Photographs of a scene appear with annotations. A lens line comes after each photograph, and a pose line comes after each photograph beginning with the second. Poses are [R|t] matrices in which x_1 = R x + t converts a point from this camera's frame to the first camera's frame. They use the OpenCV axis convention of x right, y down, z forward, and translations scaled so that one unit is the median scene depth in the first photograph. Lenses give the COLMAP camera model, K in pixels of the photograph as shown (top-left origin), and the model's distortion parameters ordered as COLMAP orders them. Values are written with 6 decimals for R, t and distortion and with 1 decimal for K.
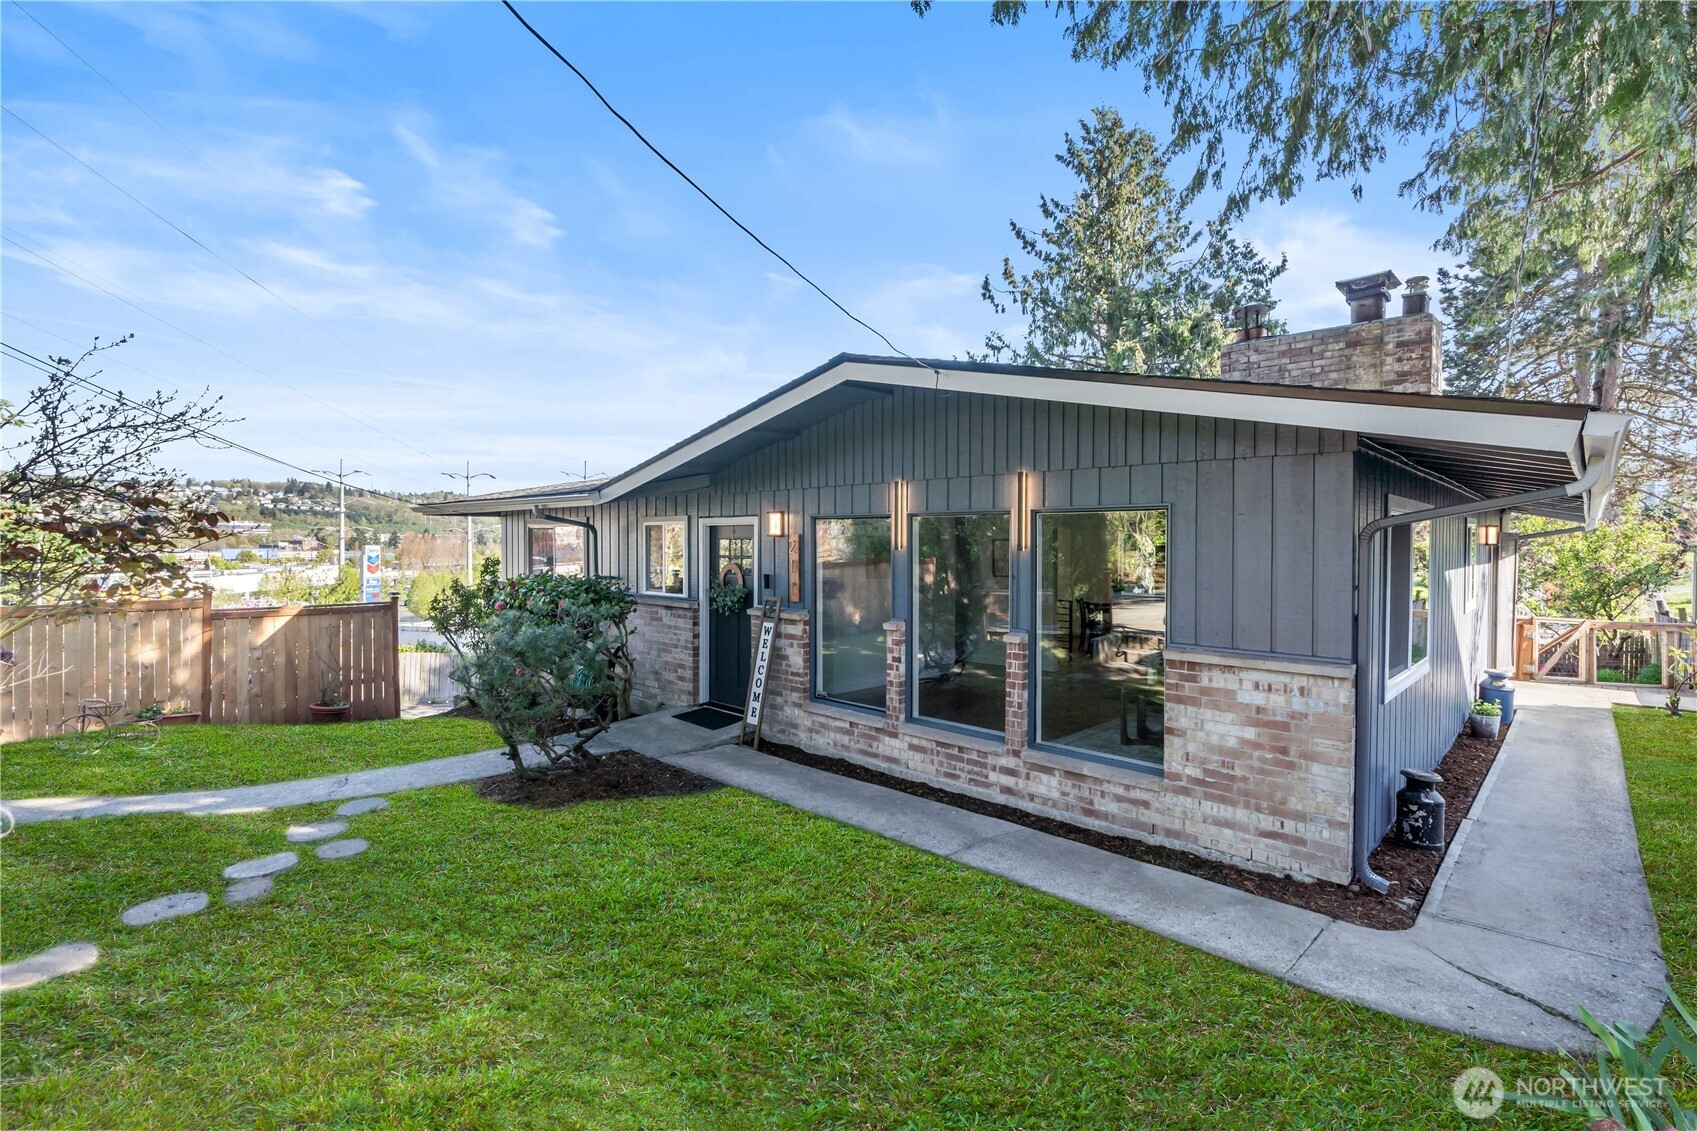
lens RADIAL K [[770.1, 0, 838.7], [0, 770.1, 548.2], [0, 0, 1]] dist [-0.001790, 0.000140]
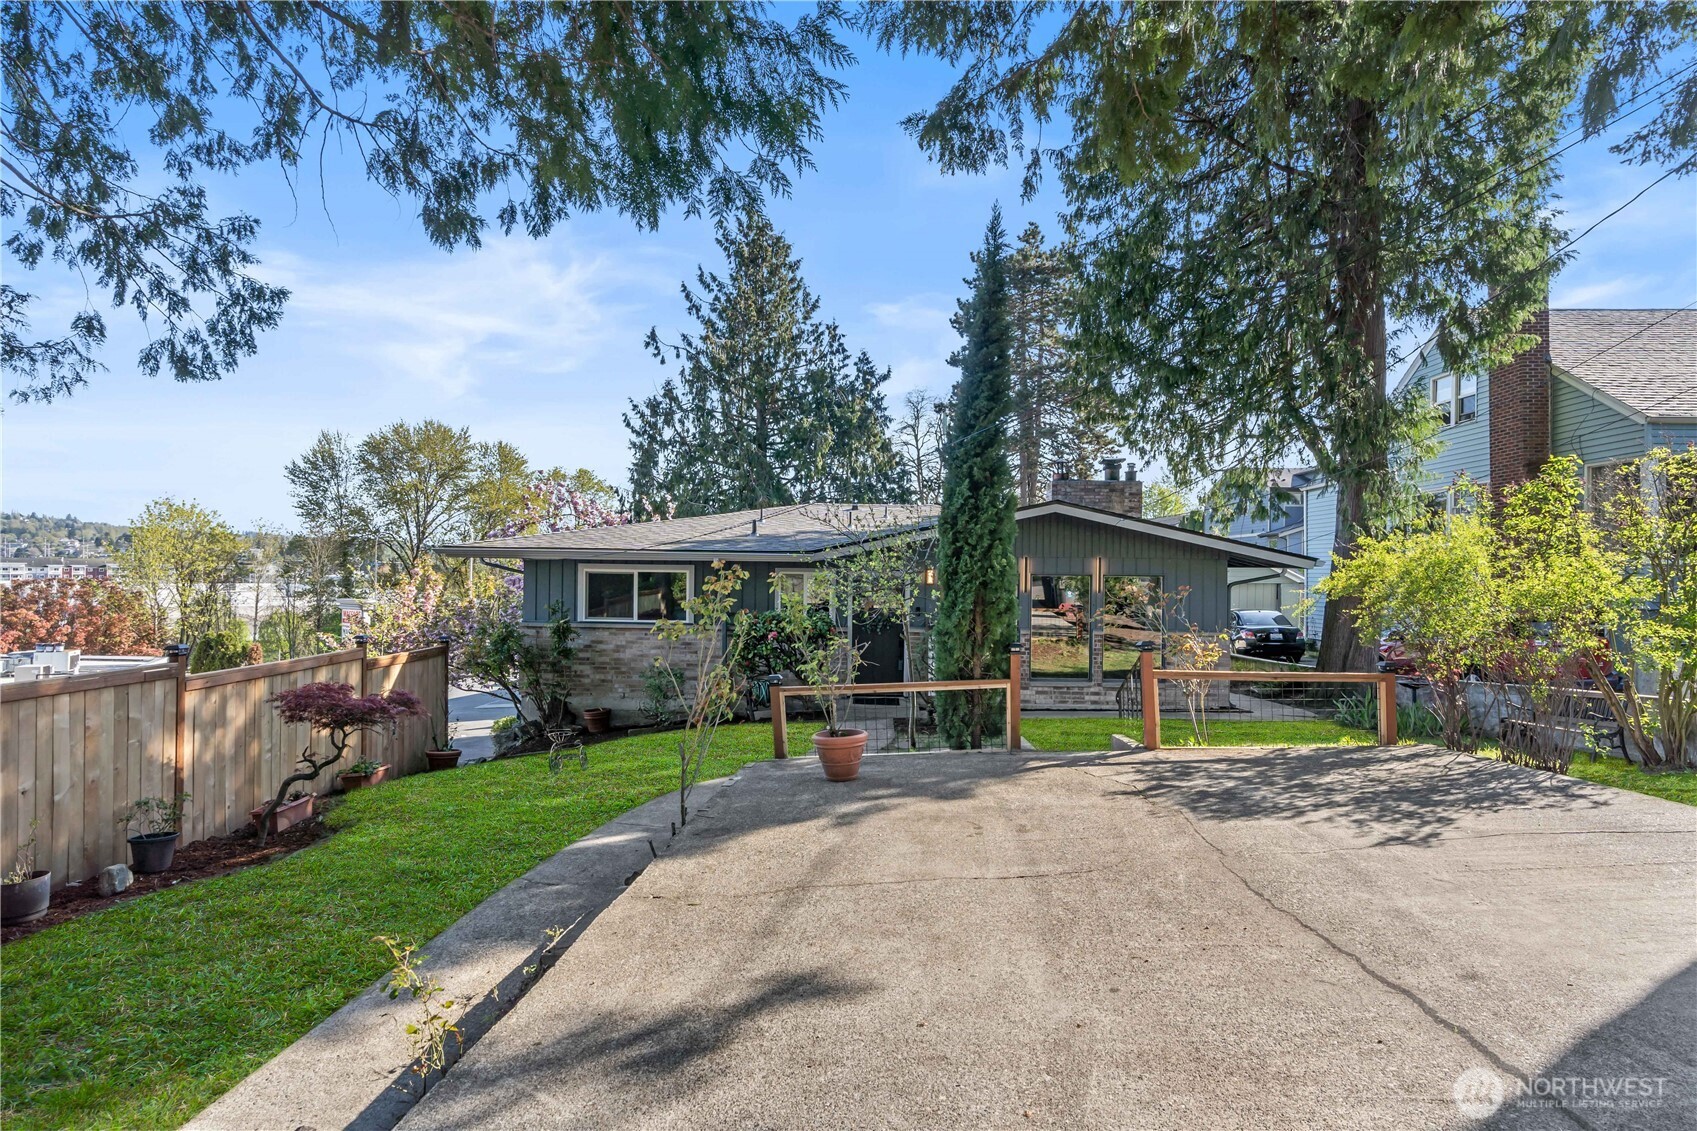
lens RADIAL K [[886.4, 0, 843.7], [0, 886.4, 558.7], [0, 0, 1]] dist [-0.006955, 0.000901]
pose [[0.730434, 0.004581, 0.682968, -1.369121], [0.006259, 0.999891, -0.013400, -0.040924], [-0.682955, 0.014062, 0.730325, -0.241456]]
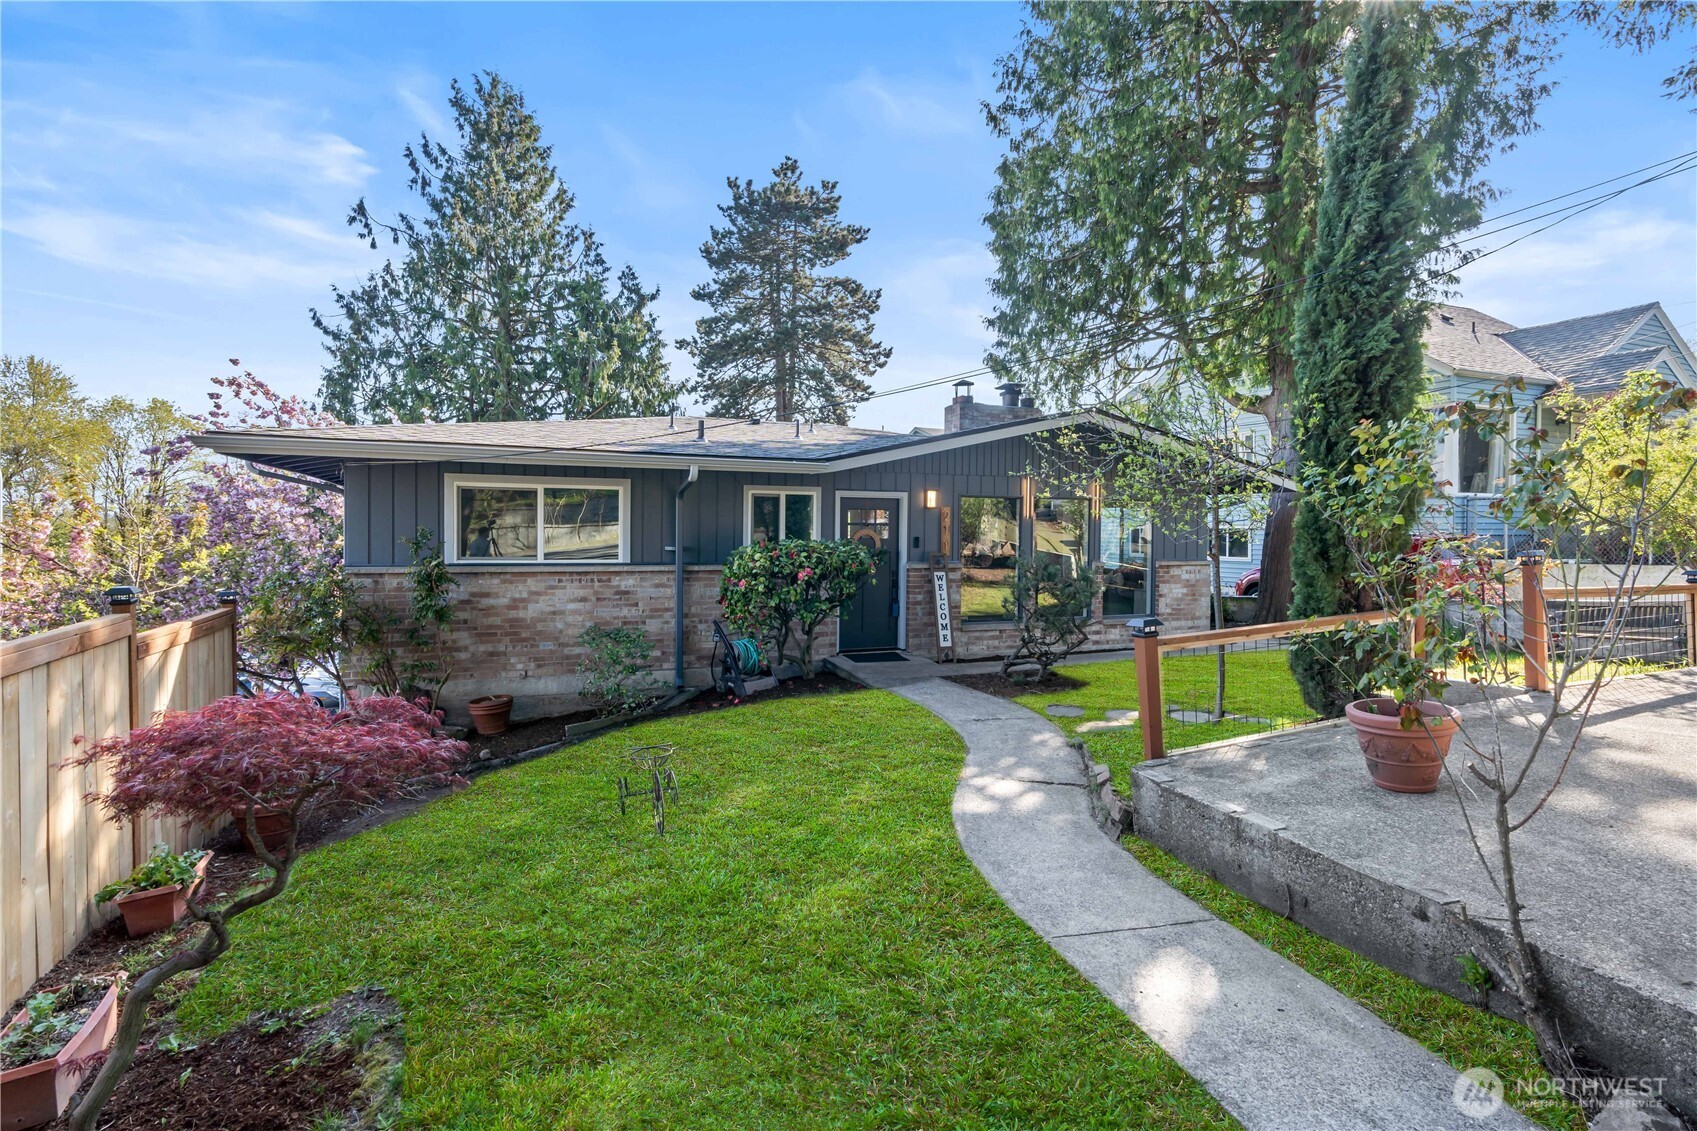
lens RADIAL K [[854.1, 0, 846.0], [0, 854.1, 527.0], [0, 0, 1]] dist [-0.013980, -0.000385]
pose [[0.382750, -0.002233, 0.923849, -1.357803], [0.010103, 0.999947, -0.001768, 0.016941], [-0.923797, 0.010011, 0.382753, 0.512024]]
